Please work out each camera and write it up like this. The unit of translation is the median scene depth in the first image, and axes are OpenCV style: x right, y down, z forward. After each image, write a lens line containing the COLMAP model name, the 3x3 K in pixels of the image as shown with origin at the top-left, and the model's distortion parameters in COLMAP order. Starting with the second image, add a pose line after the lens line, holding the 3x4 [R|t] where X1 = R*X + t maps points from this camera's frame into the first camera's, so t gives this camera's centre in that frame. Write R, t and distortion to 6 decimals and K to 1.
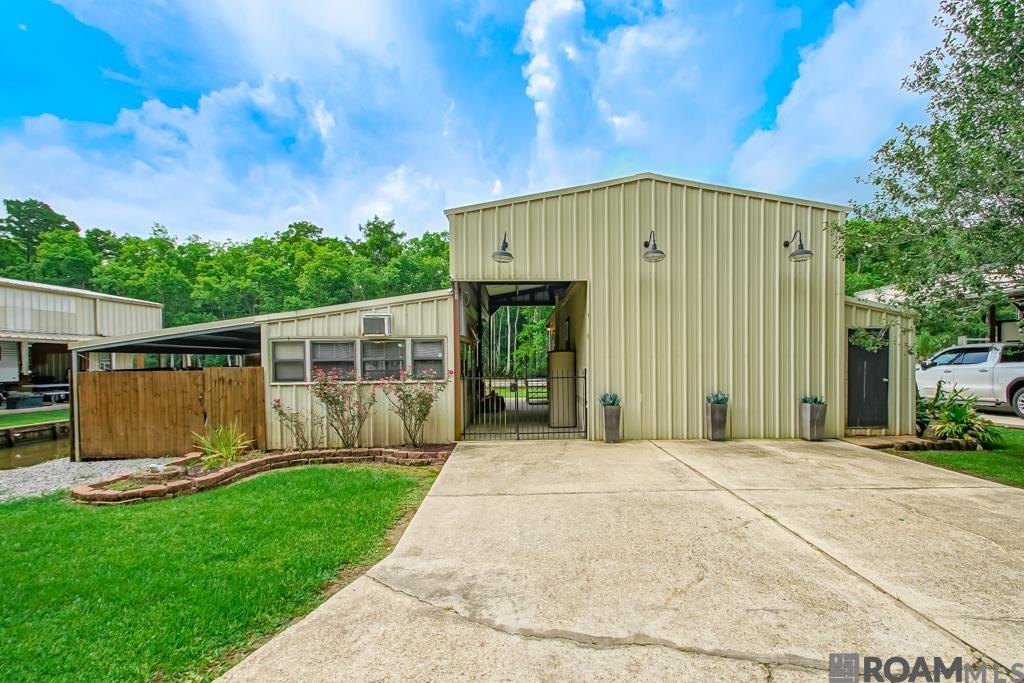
lens RADIAL K [[478.5, 0, 501.9], [0, 478.5, 352.4], [0, 0, 1]] dist [-0.000479, -0.000118]
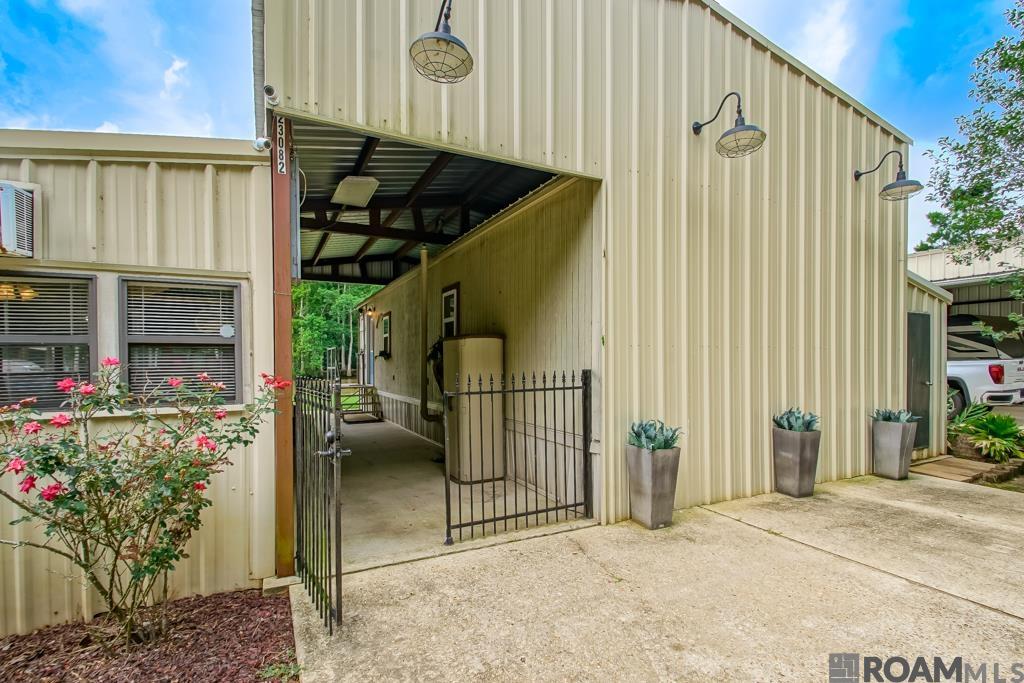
lens RADIAL K [[478.5, 0, 501.9], [0, 478.5, 352.4], [0, 0, 1]] dist [-0.000479, -0.000118]
pose [[0.881348, 0.011667, 0.472323, -0.121010], [-0.009288, 0.999930, -0.007369, 0.022094], [-0.472376, 0.002108, 0.881395, 0.634626]]
